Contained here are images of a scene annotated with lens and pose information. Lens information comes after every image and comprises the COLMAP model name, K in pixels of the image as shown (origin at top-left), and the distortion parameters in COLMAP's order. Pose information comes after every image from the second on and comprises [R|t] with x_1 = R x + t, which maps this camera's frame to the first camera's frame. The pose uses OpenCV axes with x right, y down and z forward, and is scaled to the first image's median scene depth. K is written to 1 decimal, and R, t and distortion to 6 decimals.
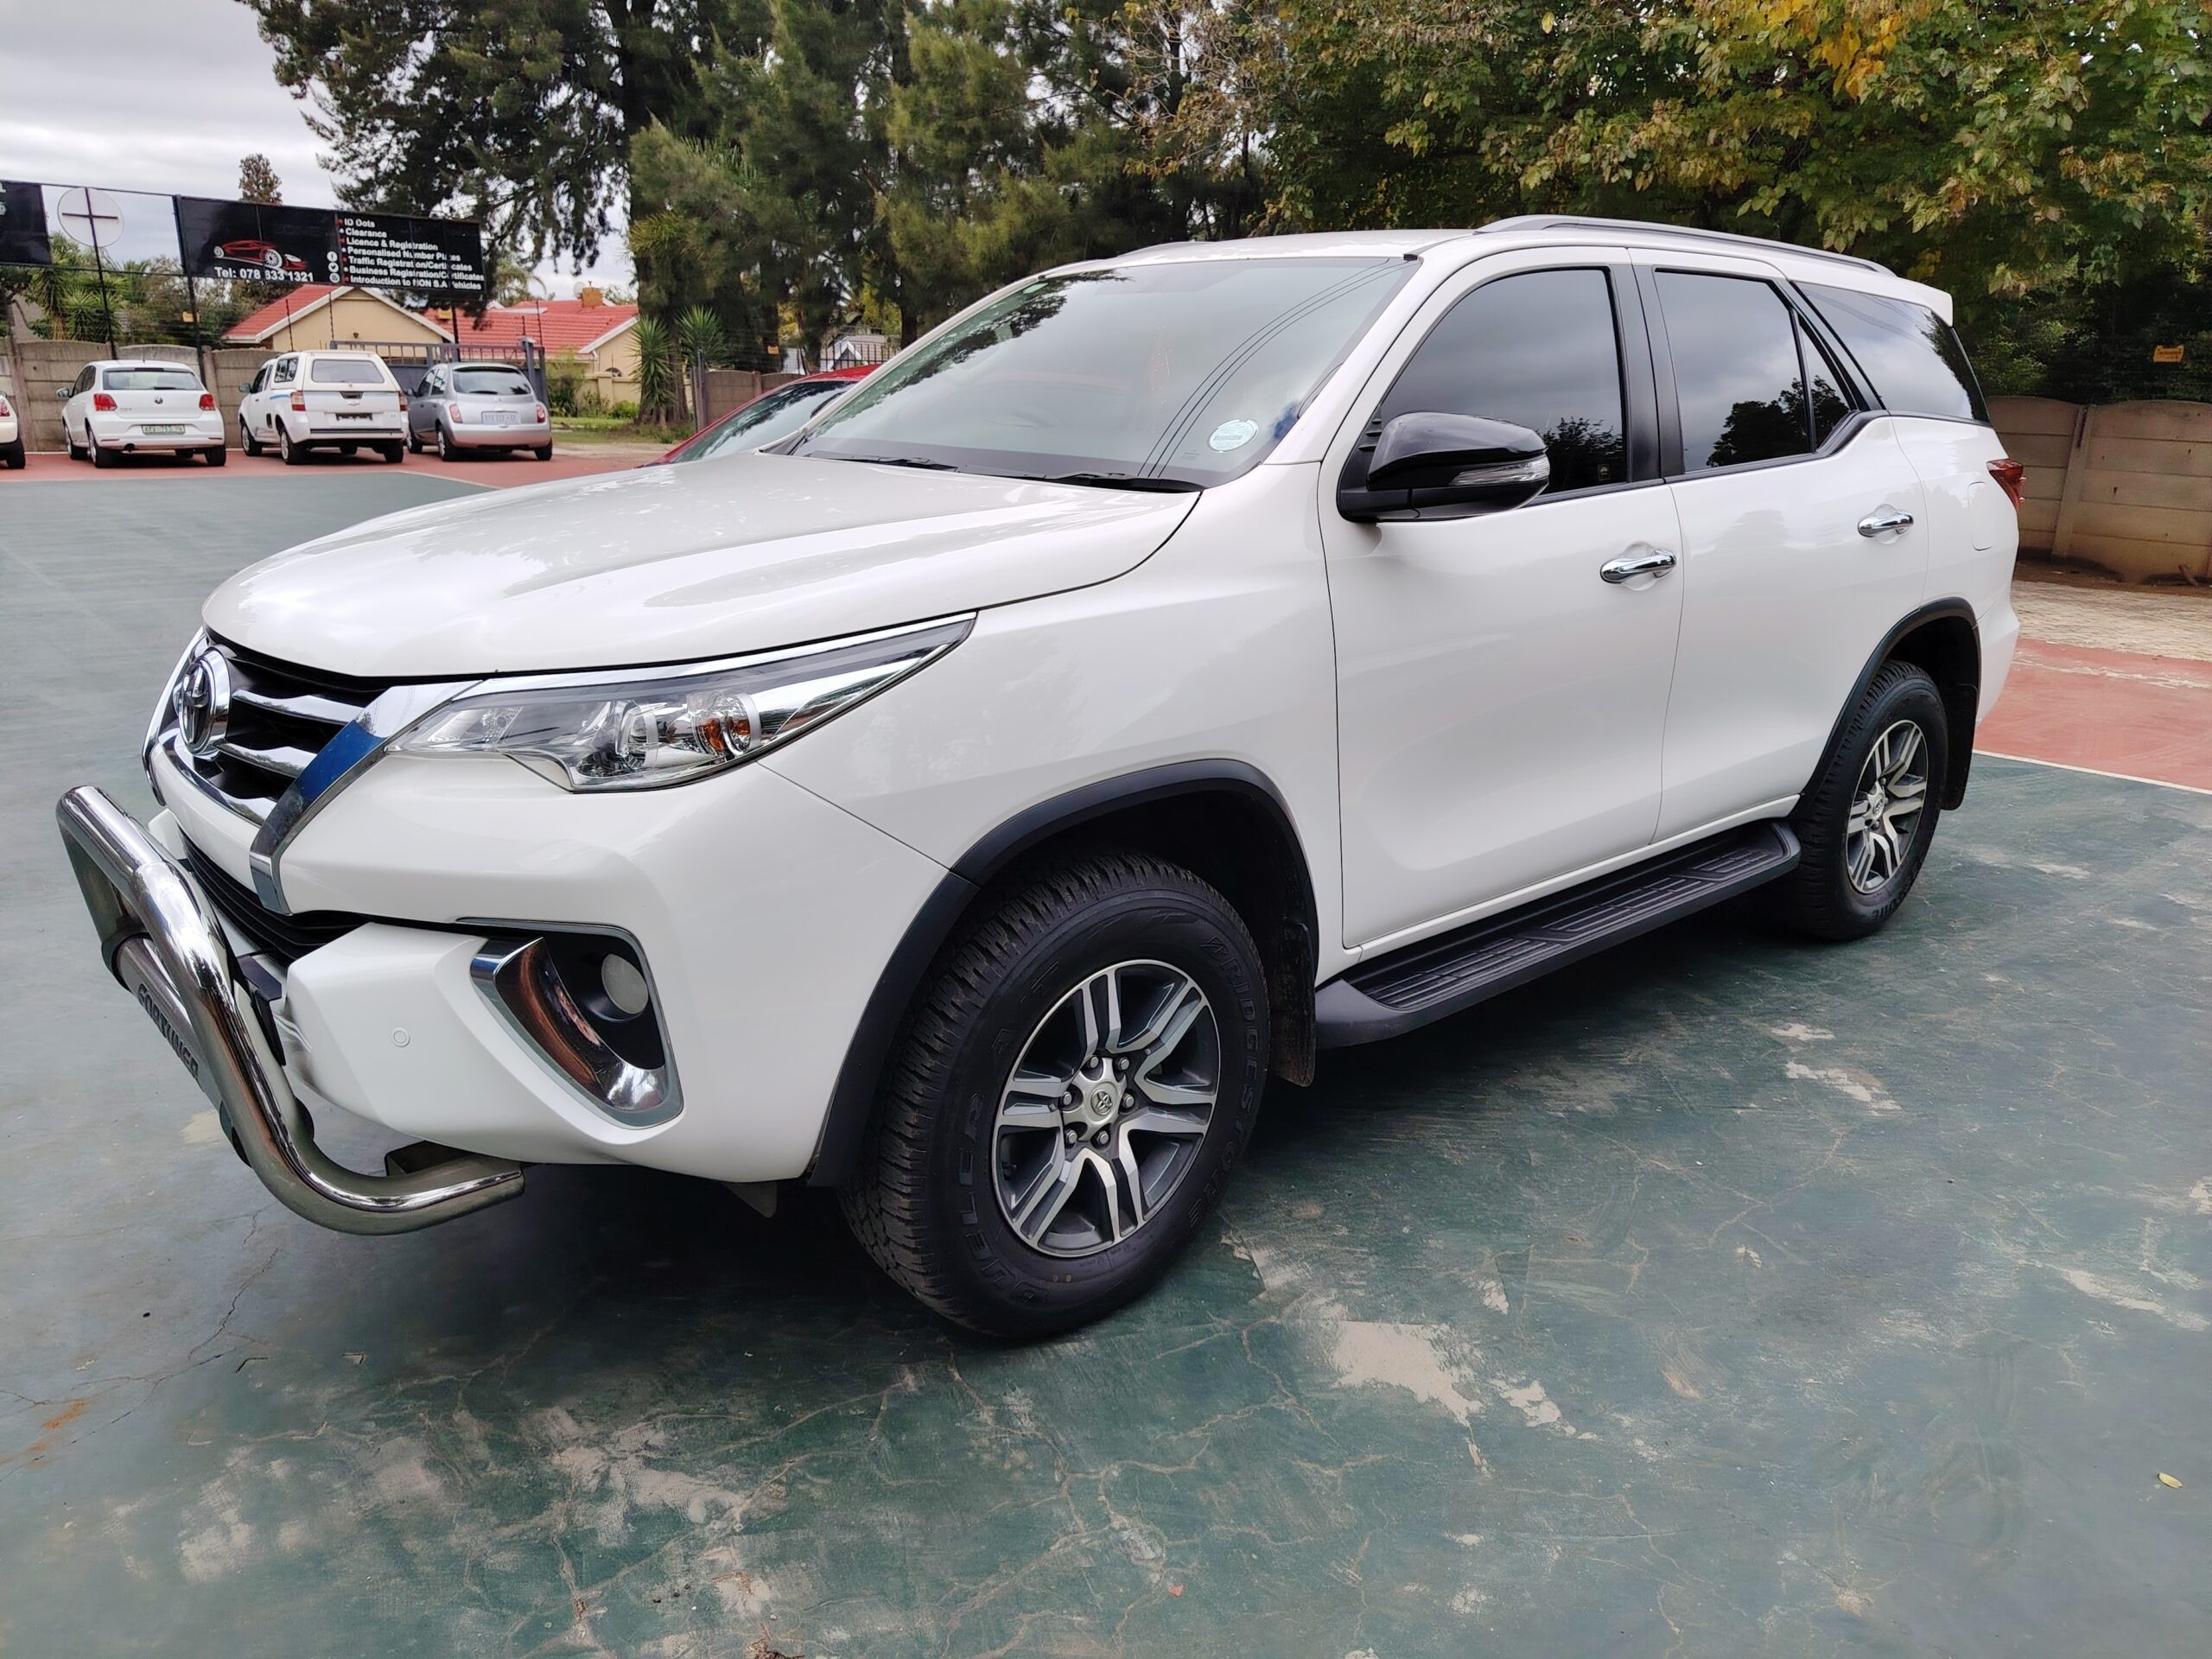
lens RADIAL K [[1525.8, 0, 1106.0], [0, 1525.8, 829.5], [0, 0, 1]] dist [0.002101, -0.001562]
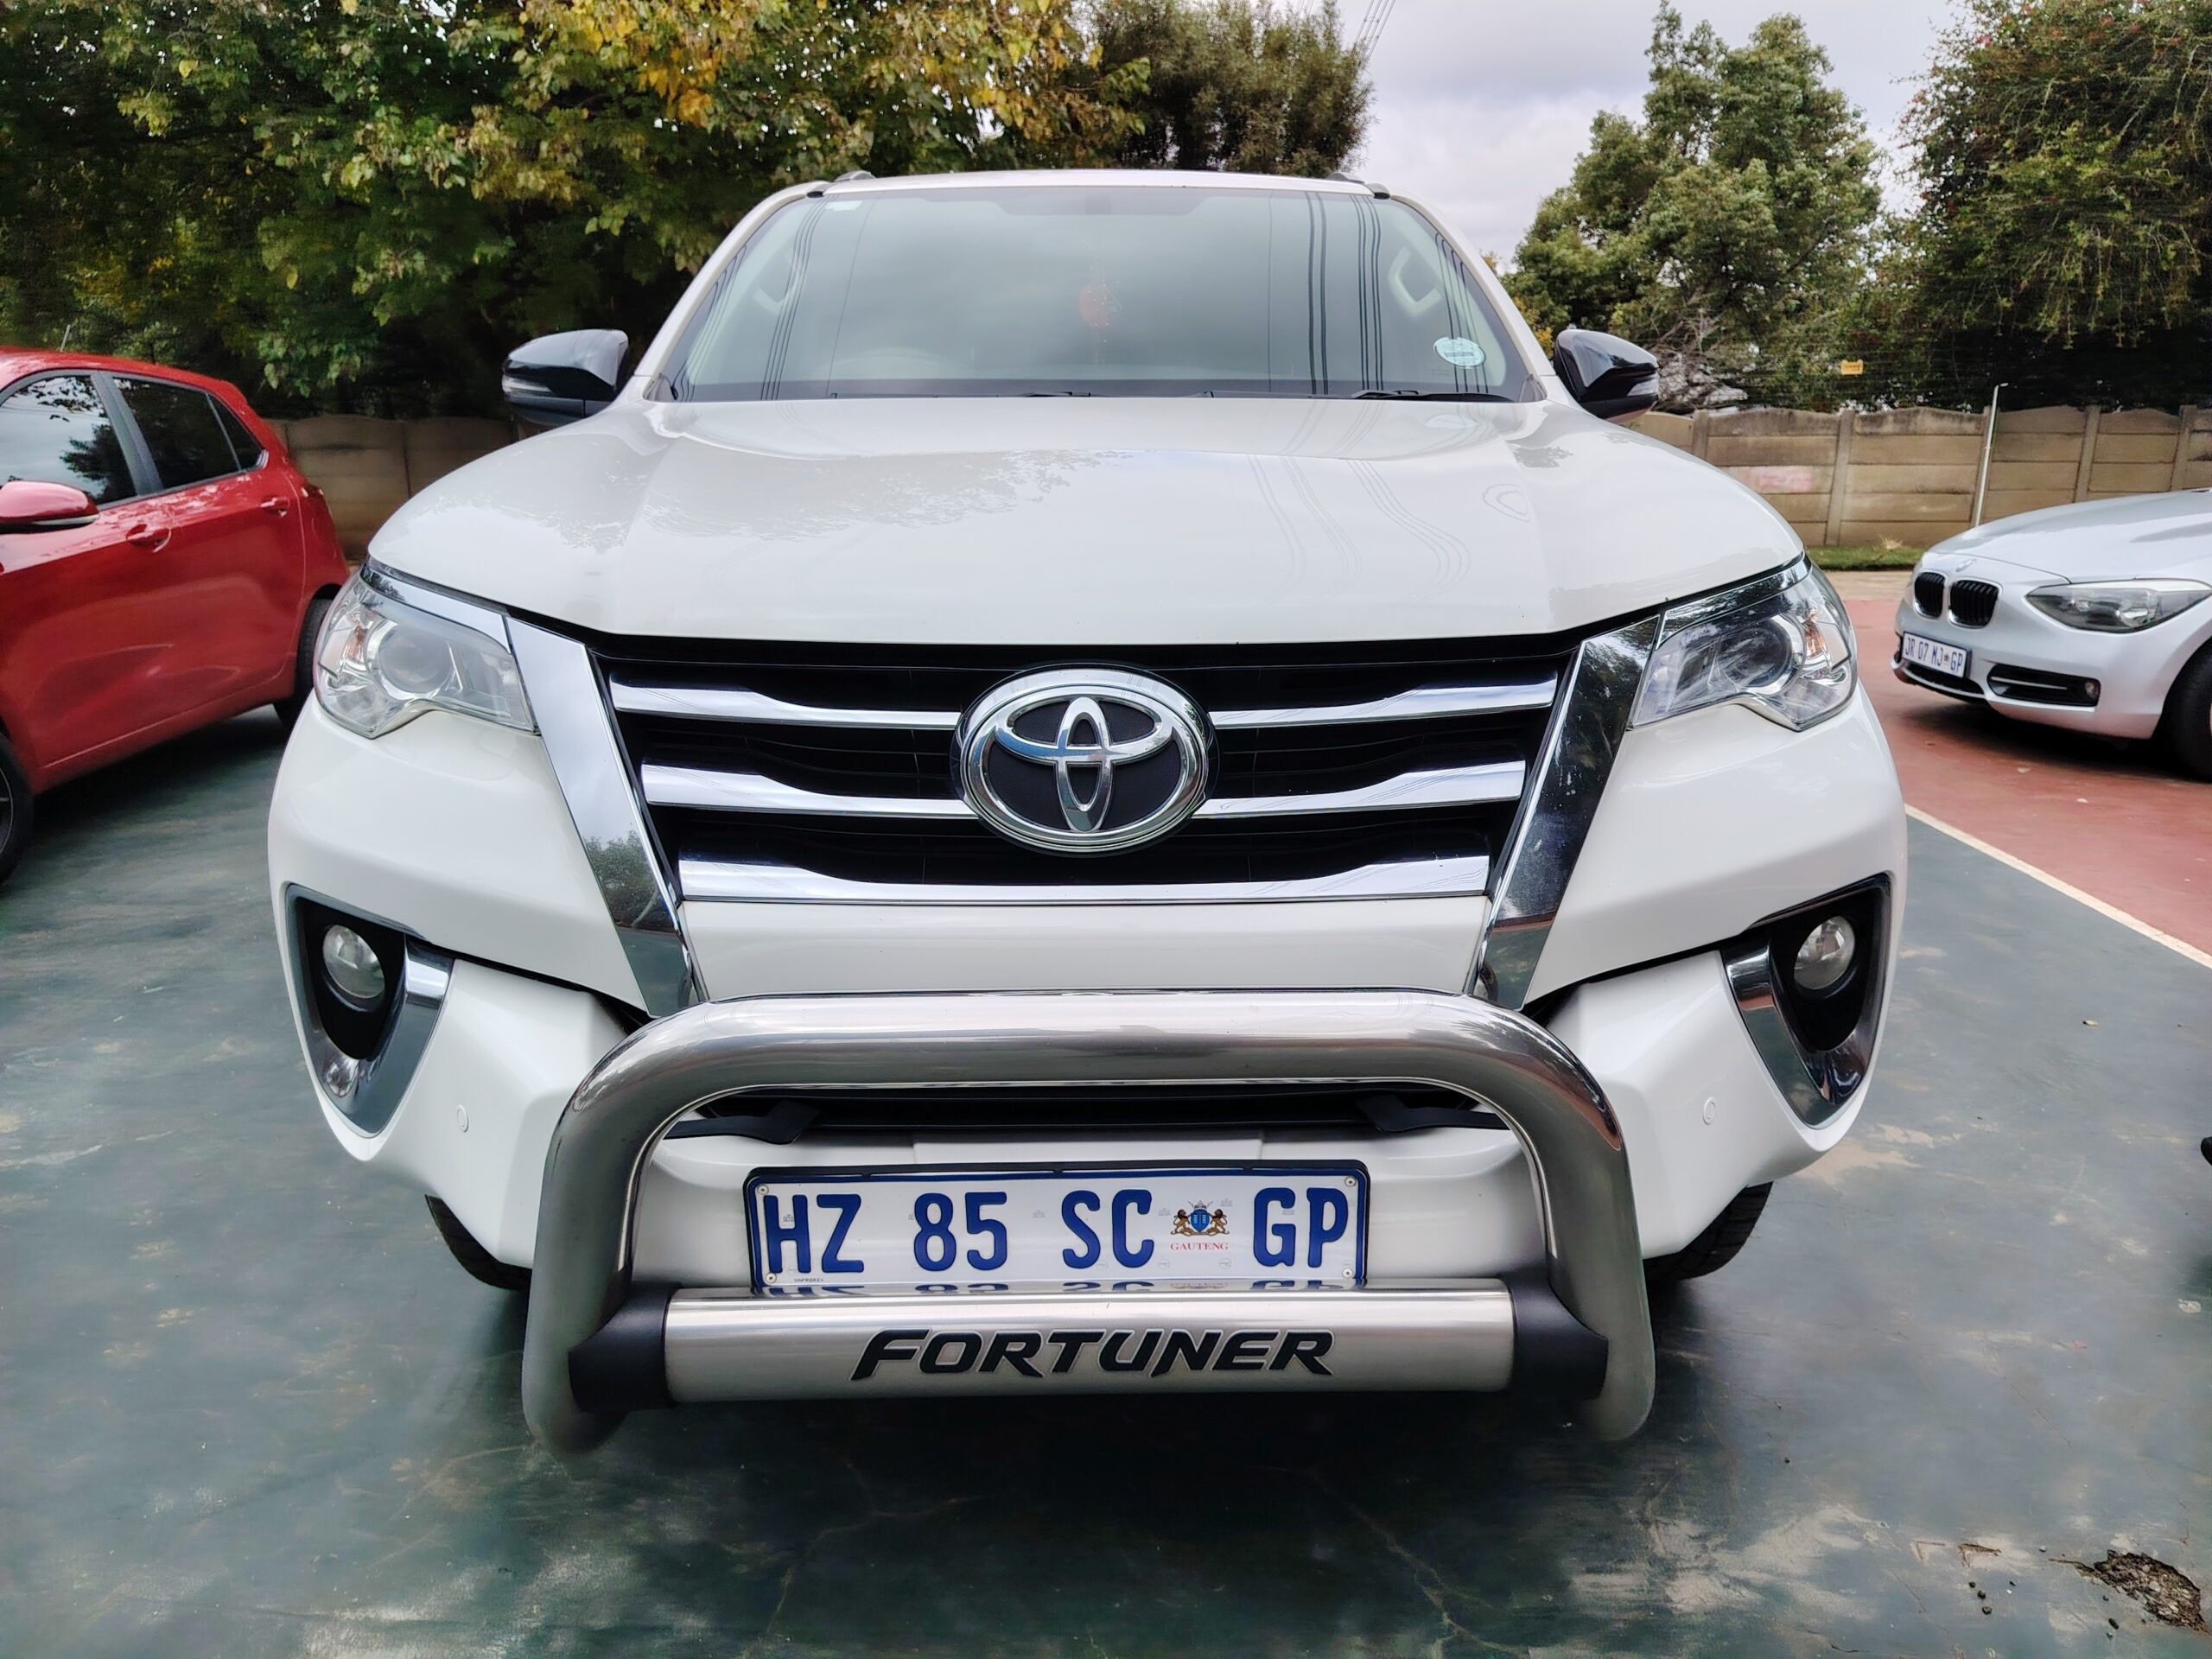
lens RADIAL K [[1563.4, 0, 1106.0], [0, 1563.4, 829.5], [0, 0, 1]] dist [0.006956, 0.008095]
pose [[0.653776, -0.211355, 0.726572, -0.191618], [0.234780, 0.969470, 0.070755, -0.018919], [-0.719344, 0.124326, 0.683438, 0.110455]]
